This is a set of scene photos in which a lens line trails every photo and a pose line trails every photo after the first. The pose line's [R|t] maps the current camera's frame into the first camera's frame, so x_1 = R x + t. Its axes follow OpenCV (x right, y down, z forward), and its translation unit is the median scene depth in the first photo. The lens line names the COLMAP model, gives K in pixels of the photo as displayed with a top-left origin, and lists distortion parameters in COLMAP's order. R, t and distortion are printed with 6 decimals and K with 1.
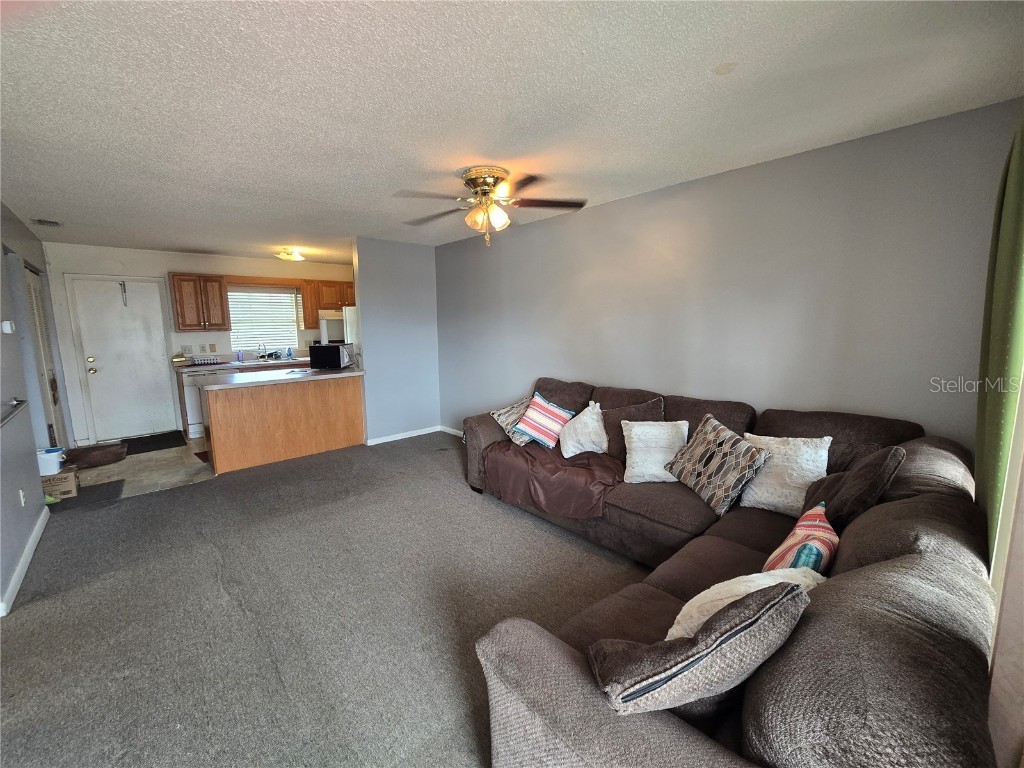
lens RADIAL K [[420.2, 0, 509.9], [0, 420.2, 380.4], [0, 0, 1]] dist [-0.000157, 0.000203]
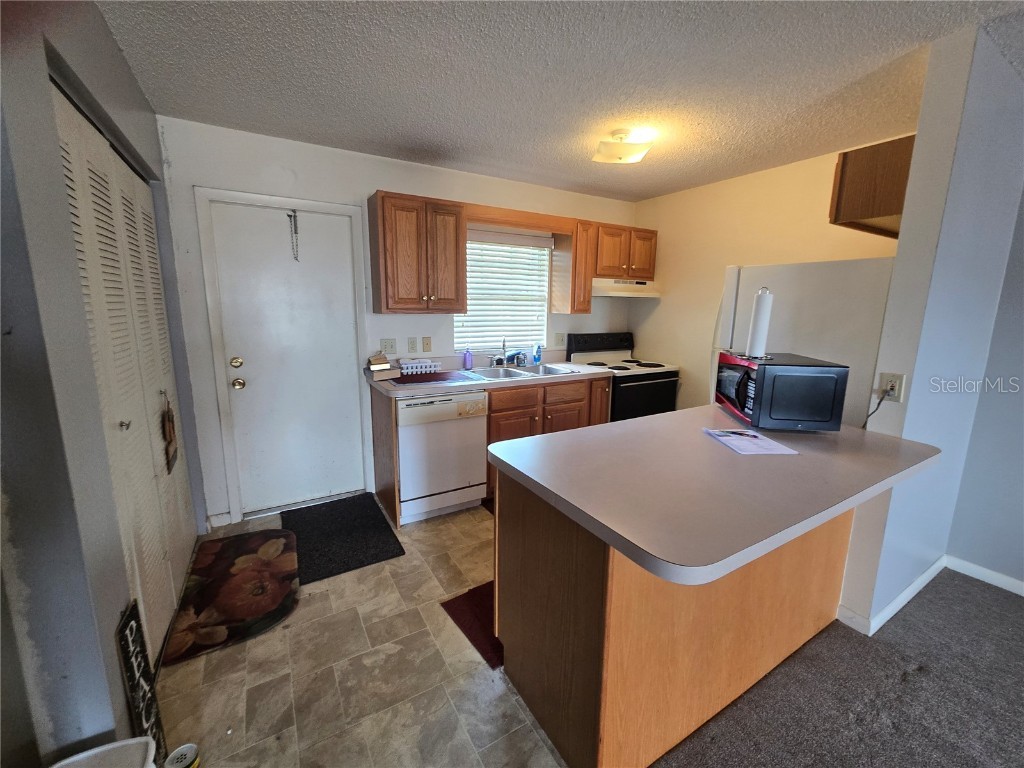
lens RADIAL K [[420.2, 0, 509.9], [0, 420.2, 380.4], [0, 0, 1]] dist [-0.000157, 0.000203]
pose [[0.979150, 0.060661, -0.193868, -0.514691], [-0.053242, 0.997644, 0.043255, -0.061466], [0.196035, -0.032031, 0.980074, 0.506495]]
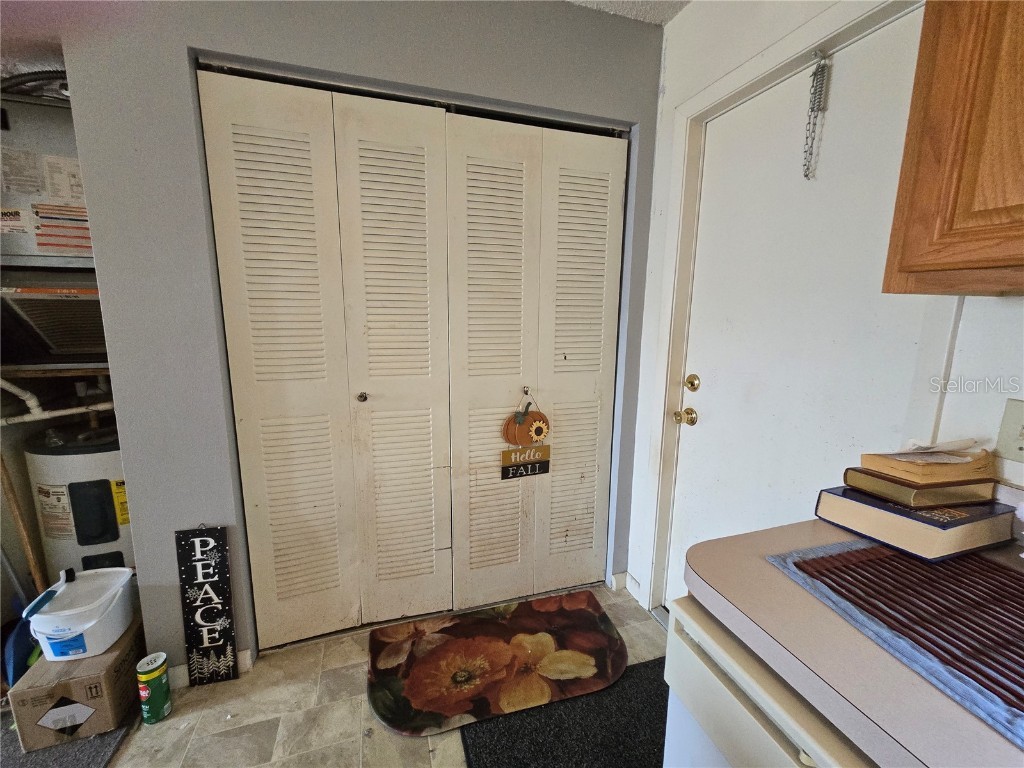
lens RADIAL K [[423.8, 0, 513.3], [0, 423.8, 379.3], [0, 0, 1]] dist [-0.001936, -0.000186]
pose [[-0.408935, 0.164620, -0.897592, -0.593763], [-0.135500, 0.961738, 0.238117, -0.098874], [0.902448, 0.218998, -0.370983, 0.904124]]
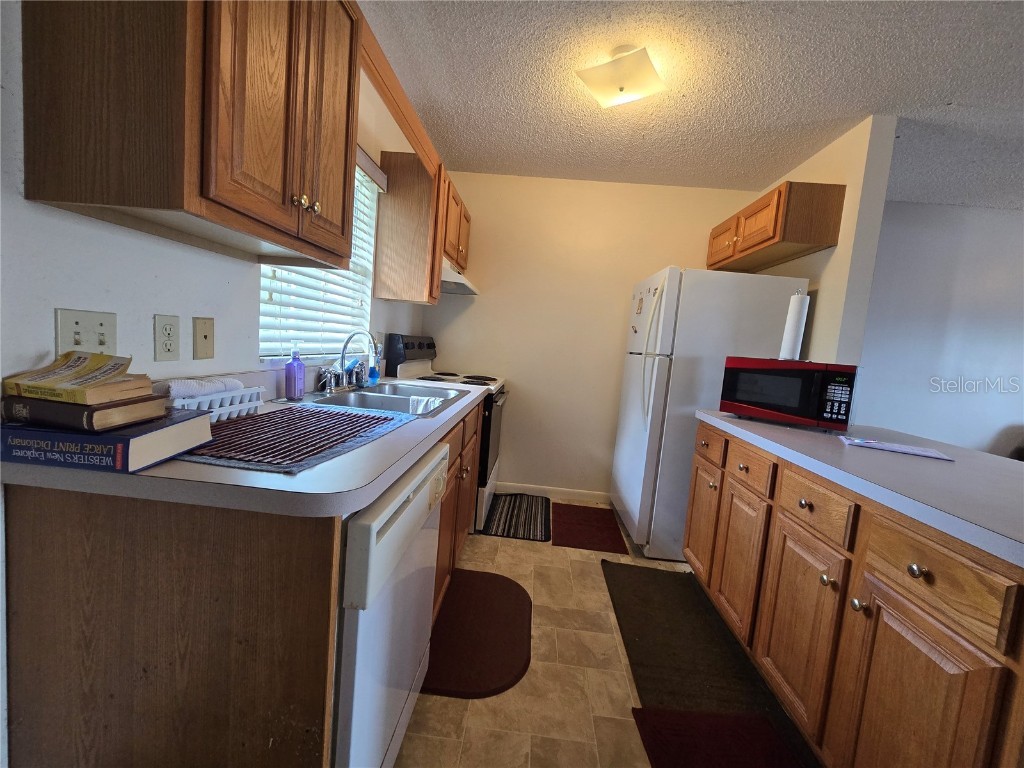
lens RADIAL K [[420.2, 0, 509.9], [0, 420.2, 380.4], [0, 0, 1]] dist [-0.000157, 0.000203]
pose [[0.718040, 0.012234, 0.695894, -0.772483], [0.003576, 0.999767, -0.021266, -0.054513], [-0.695992, 0.017758, 0.717830, 0.794387]]
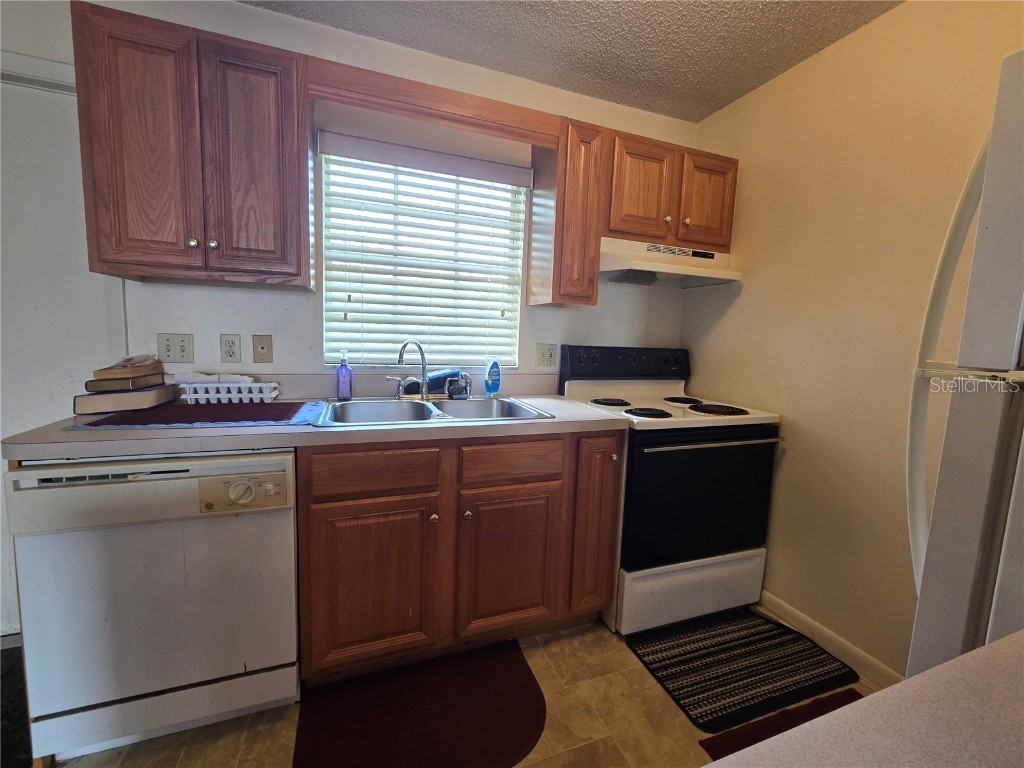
lens RADIAL K [[420.2, 0, 509.9], [0, 420.2, 380.4], [0, 0, 1]] dist [-0.000157, 0.000203]
pose [[0.926775, 0.086637, -0.365490, -0.460986], [-0.099662, 0.994878, -0.016884, -0.069569], [0.362155, 0.052073, 0.930662, 0.827025]]
